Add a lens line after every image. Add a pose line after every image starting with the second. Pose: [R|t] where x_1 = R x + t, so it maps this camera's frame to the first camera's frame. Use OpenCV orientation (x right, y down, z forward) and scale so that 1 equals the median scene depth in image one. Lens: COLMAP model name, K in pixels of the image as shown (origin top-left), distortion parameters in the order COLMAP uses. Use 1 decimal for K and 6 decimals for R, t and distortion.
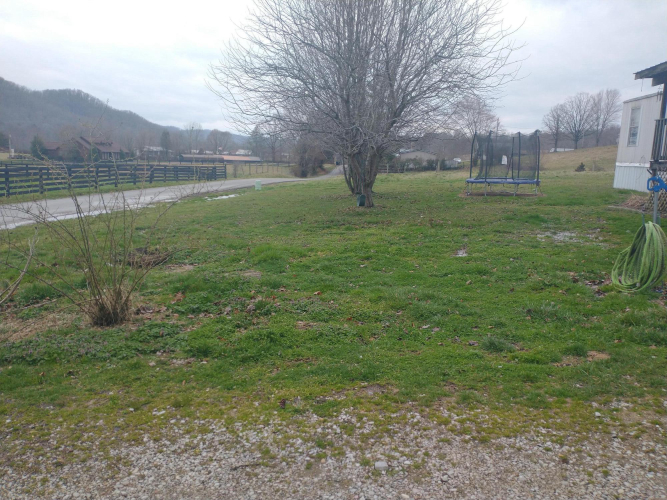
lens RADIAL K [[537.1, 0, 336.0], [0, 537.1, 240.3], [0, 0, 1]] dist [0.116459, -0.179084]
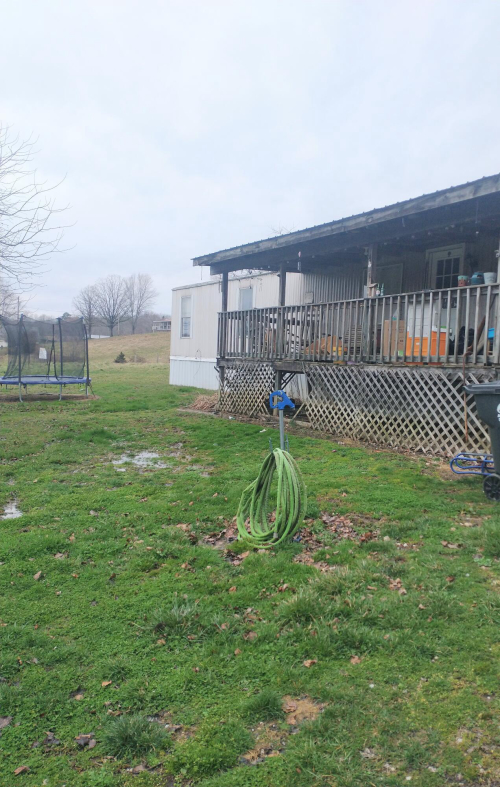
lens RADIAL K [[641.9, 0, 300.2], [0, 641.9, 381.7], [0, 0, 1]] dist [0.096820, -0.200051]
pose [[0.769316, -0.026588, 0.638315, 0.009008], [0.086511, 0.994266, -0.062851, -0.028959], [-0.632984, 0.103573, 0.767205, 0.116976]]
